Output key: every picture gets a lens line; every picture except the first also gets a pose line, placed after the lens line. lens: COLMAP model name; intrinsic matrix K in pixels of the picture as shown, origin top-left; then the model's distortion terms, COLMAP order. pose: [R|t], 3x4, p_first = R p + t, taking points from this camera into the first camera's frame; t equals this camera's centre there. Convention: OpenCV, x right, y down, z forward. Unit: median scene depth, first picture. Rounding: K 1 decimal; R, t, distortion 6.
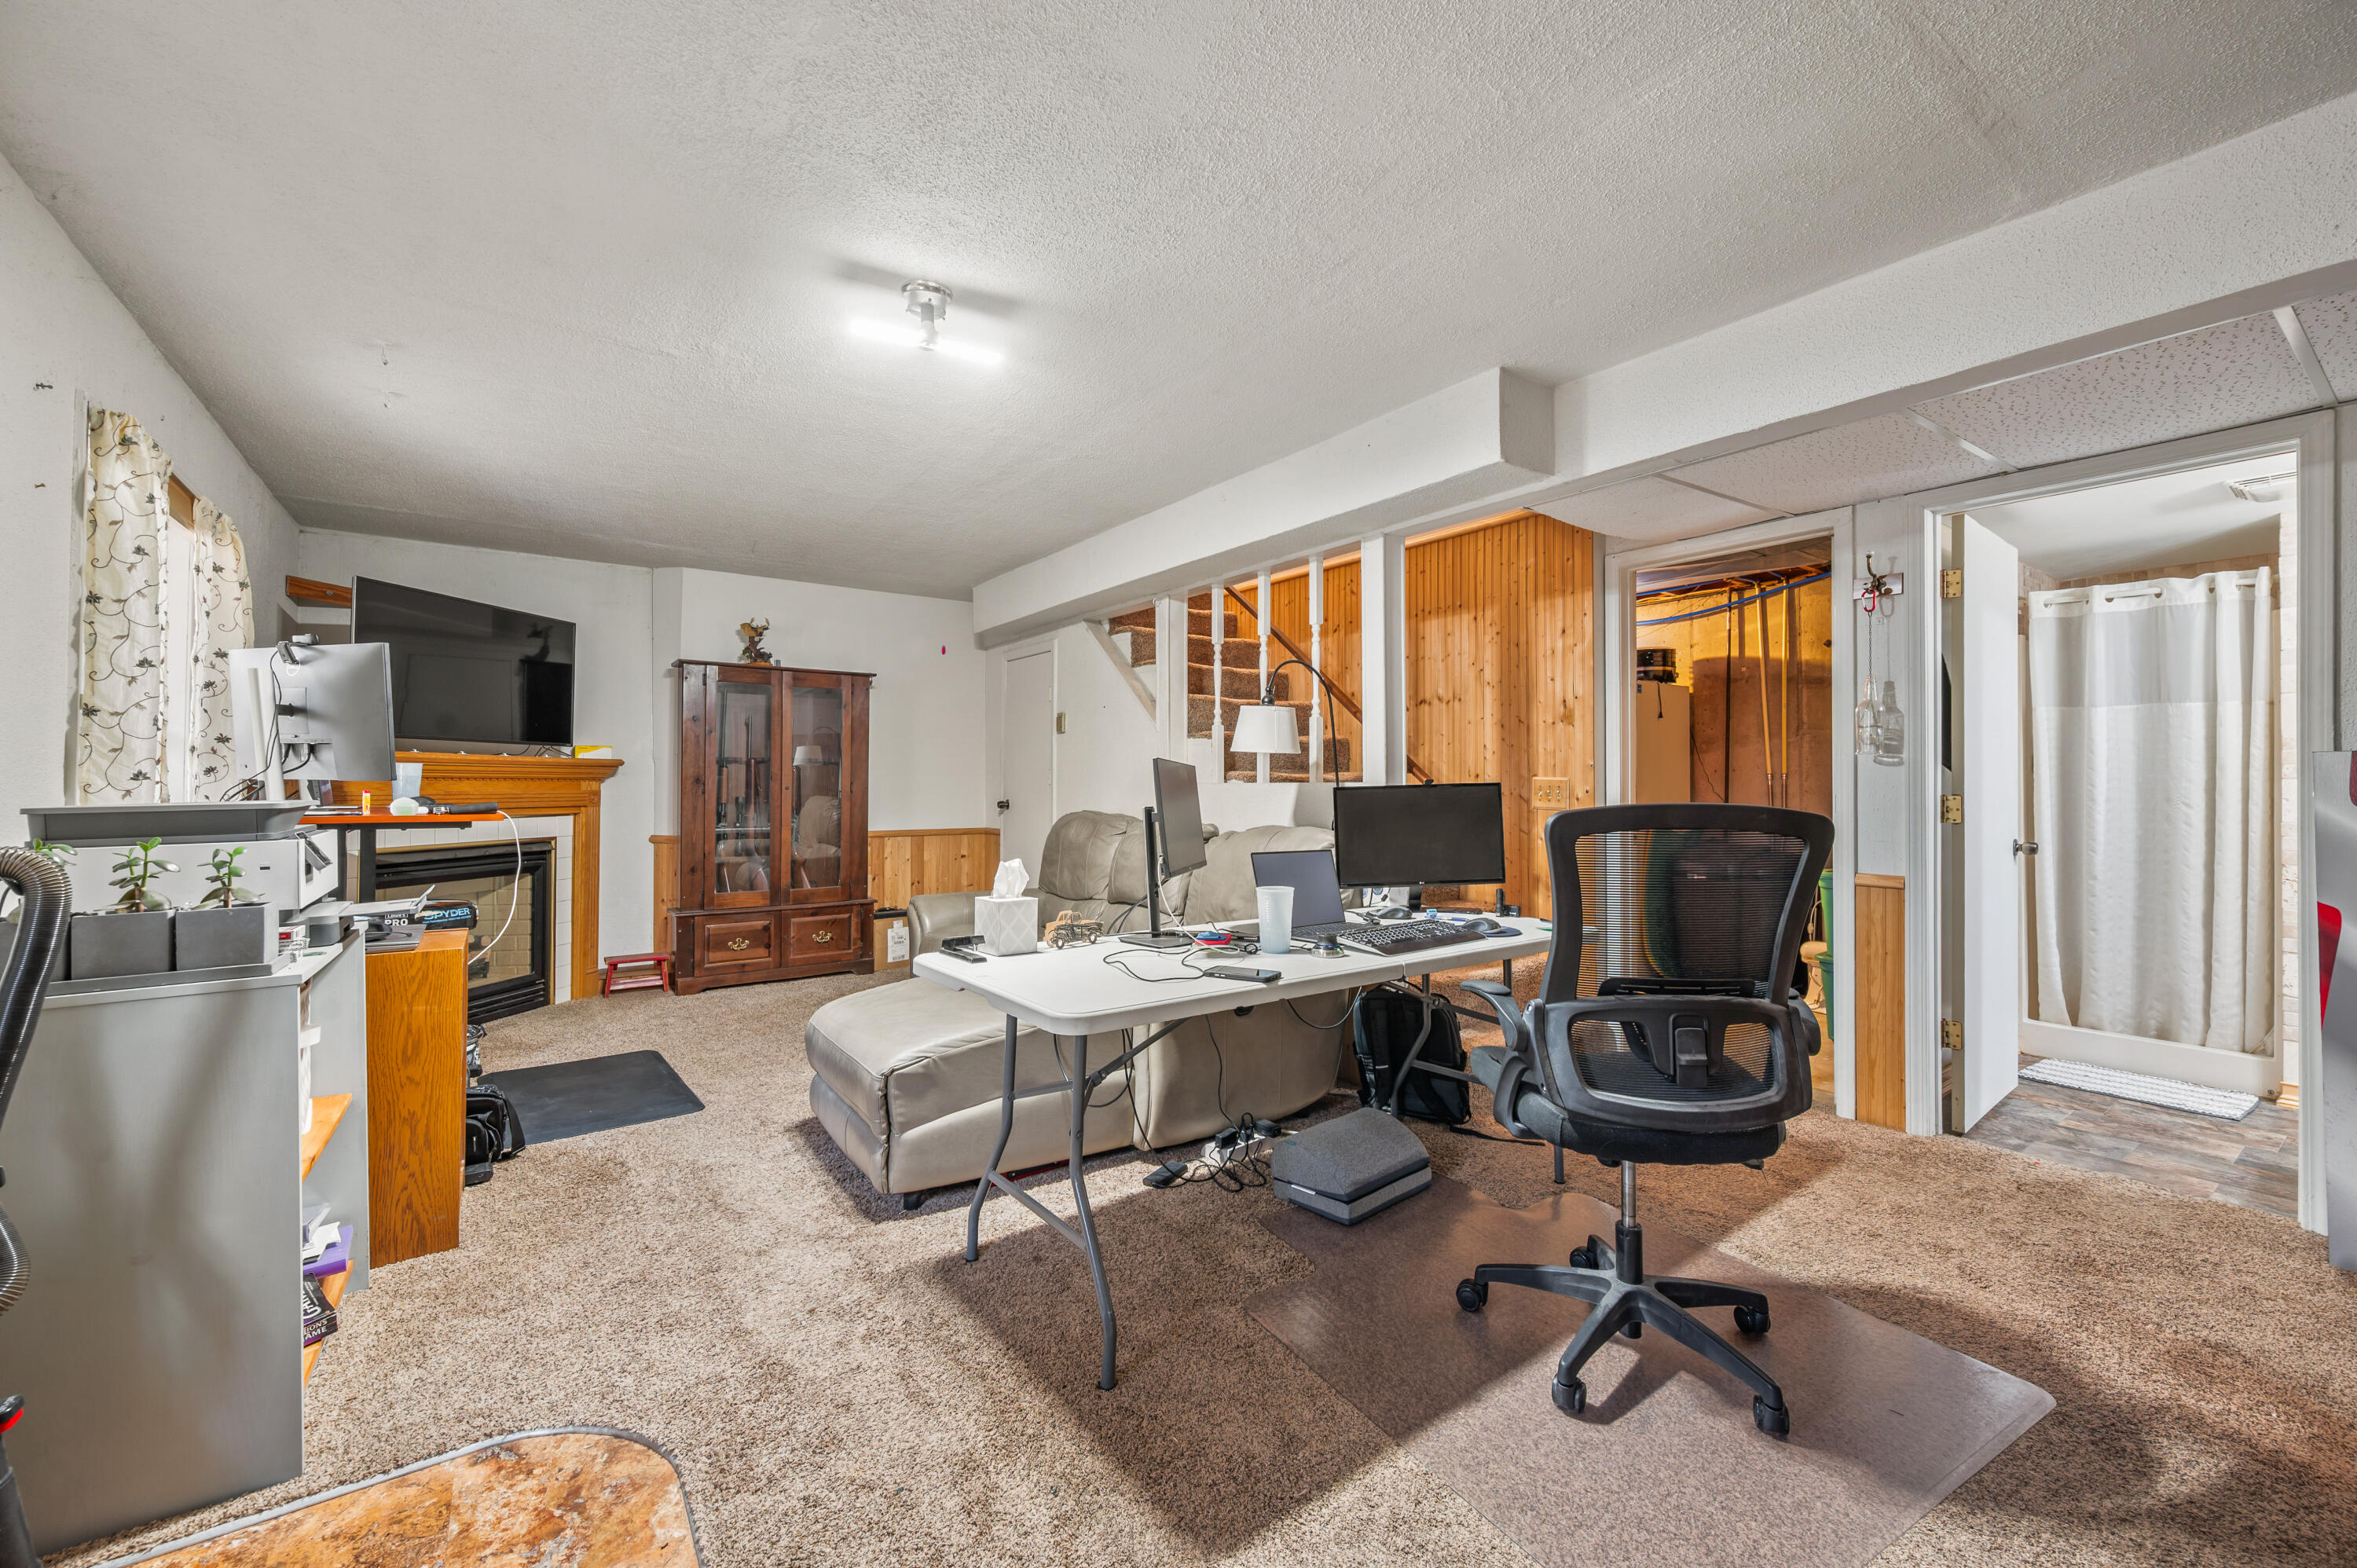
lens RADIAL K [[933.5, 0, 1174.6], [0, 933.5, 769.6], [0, 0, 1]] dist [-0.002404, 0.000418]
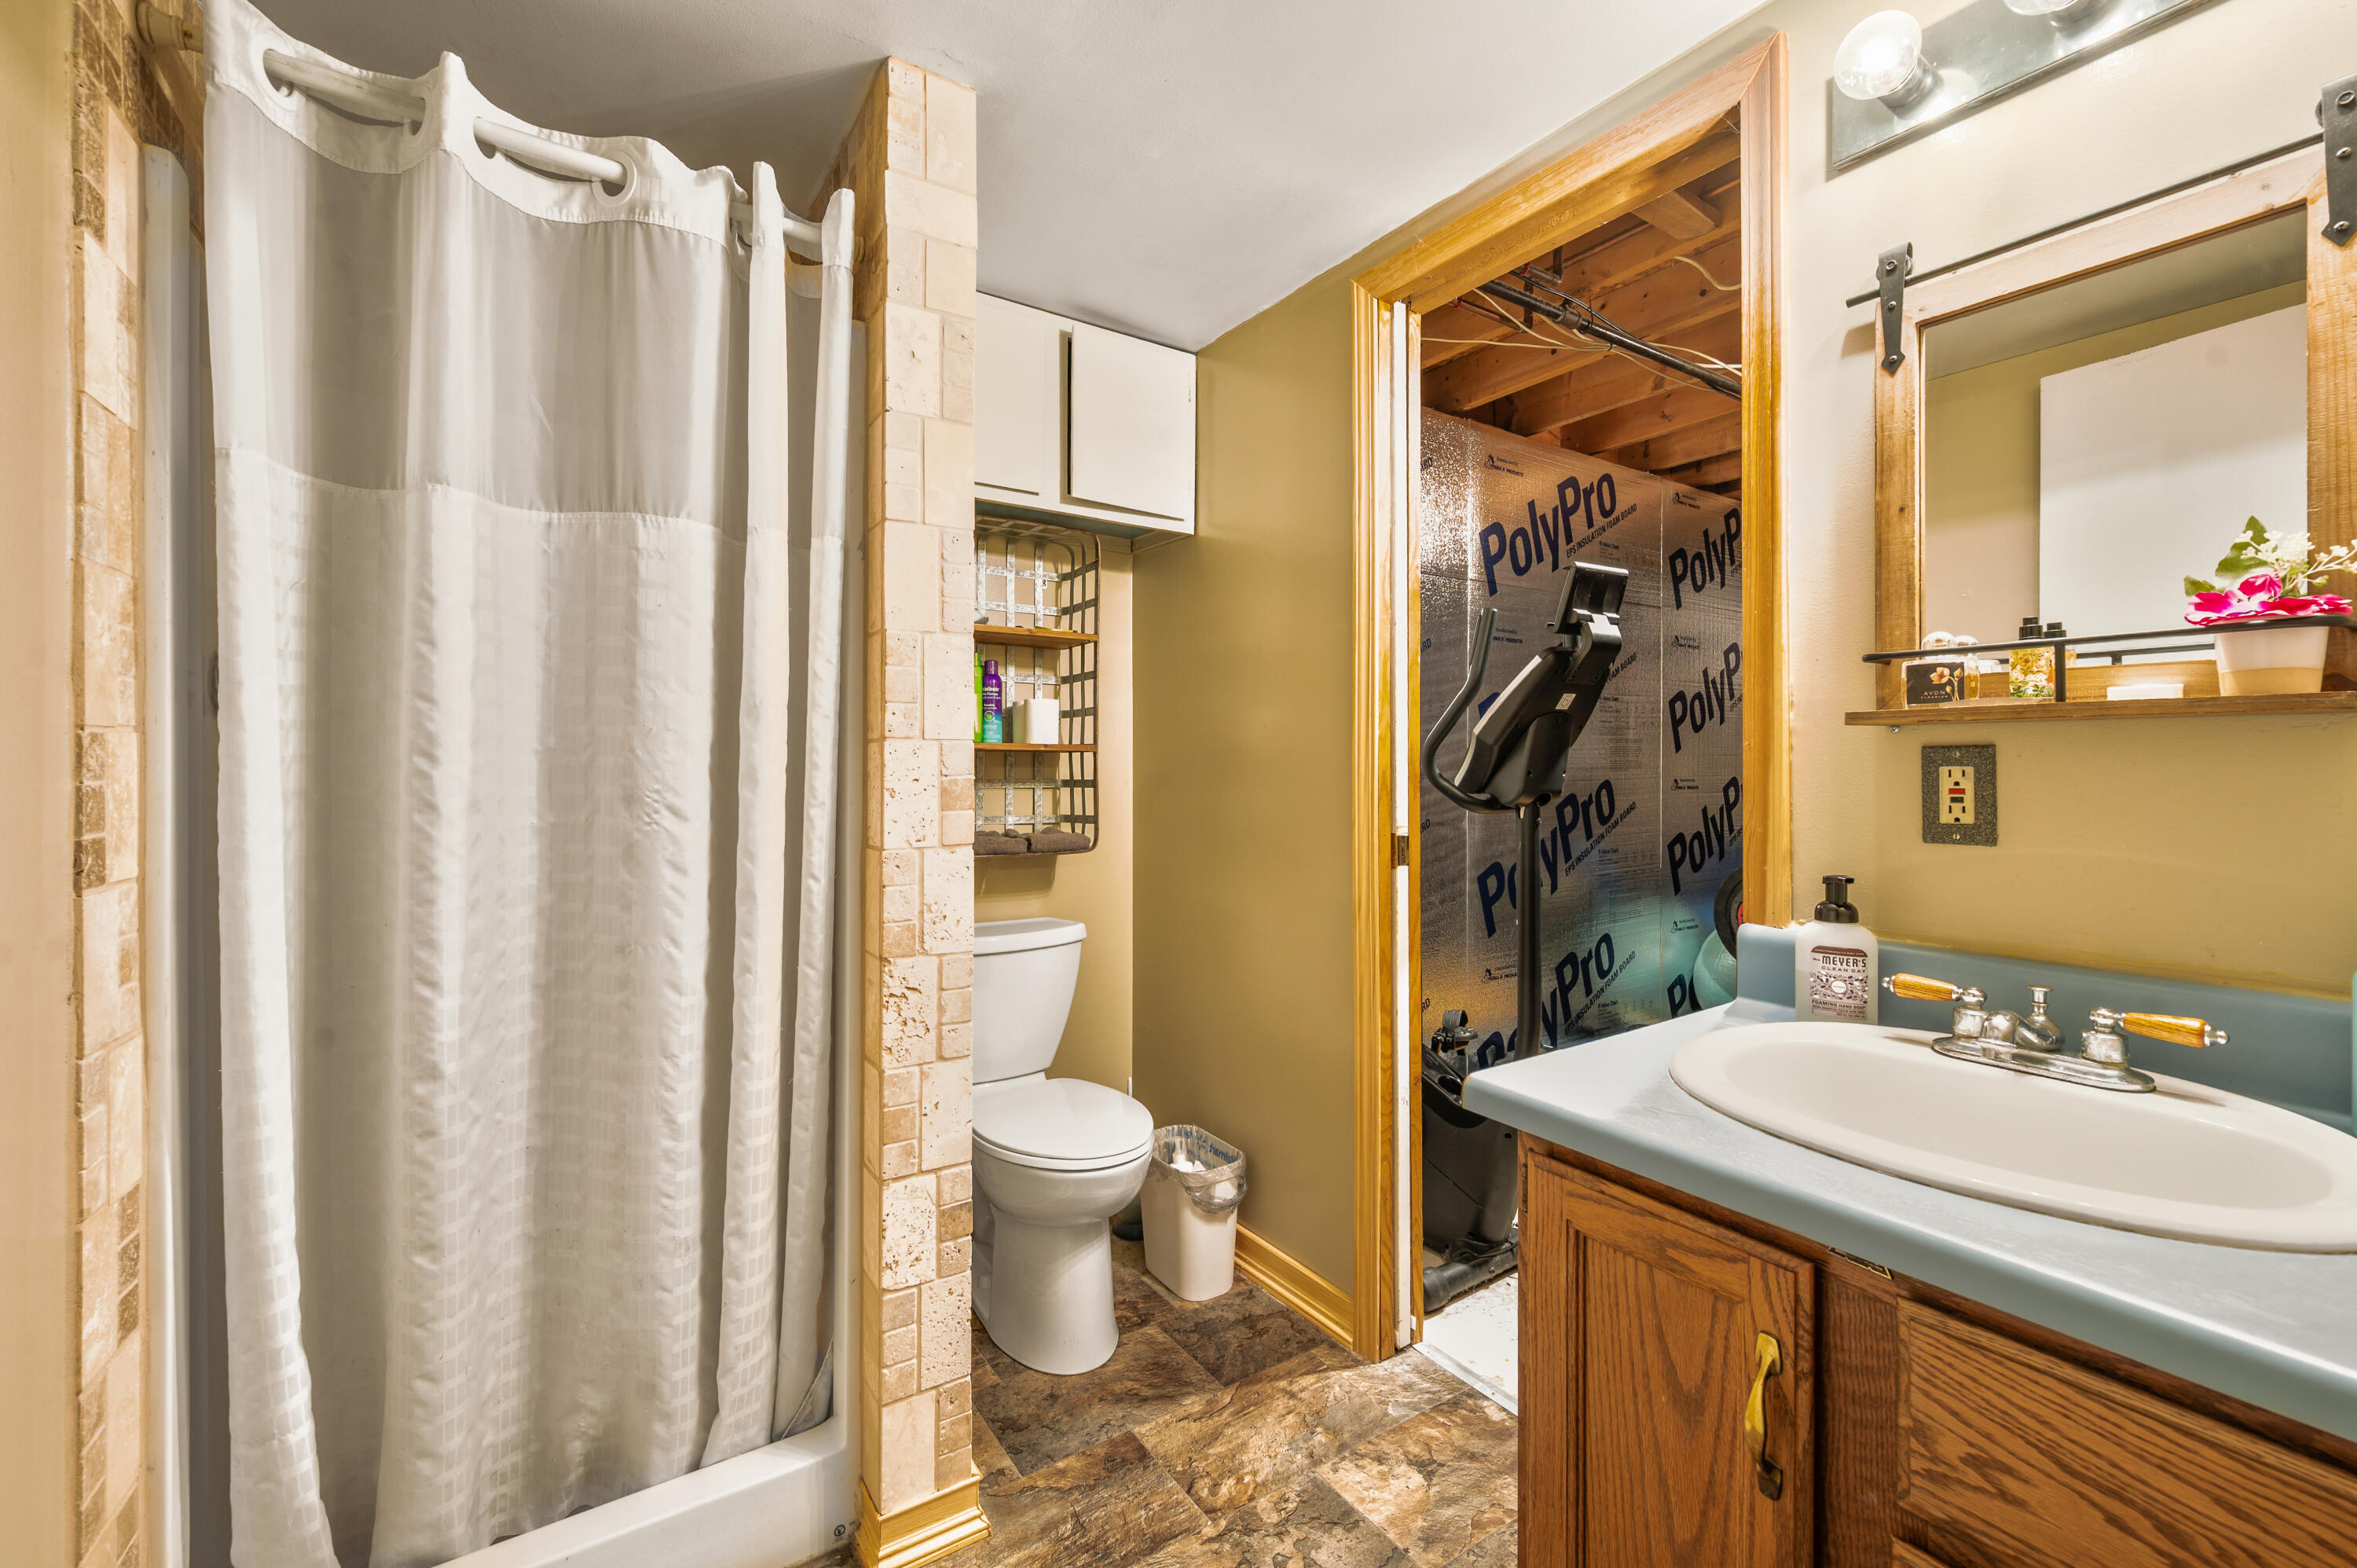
lens RADIAL K [[933.5, 0, 1168.7], [0, 933.5, 765.5], [0, 0, 1]] dist [-0.002404, 0.000418]
pose [[0.035688, 0.000924, 0.999363, 0.711696], [-0.008076, 0.999967, -0.000636, 0.018292], [-0.999330, -0.008049, 0.035694, 0.768393]]
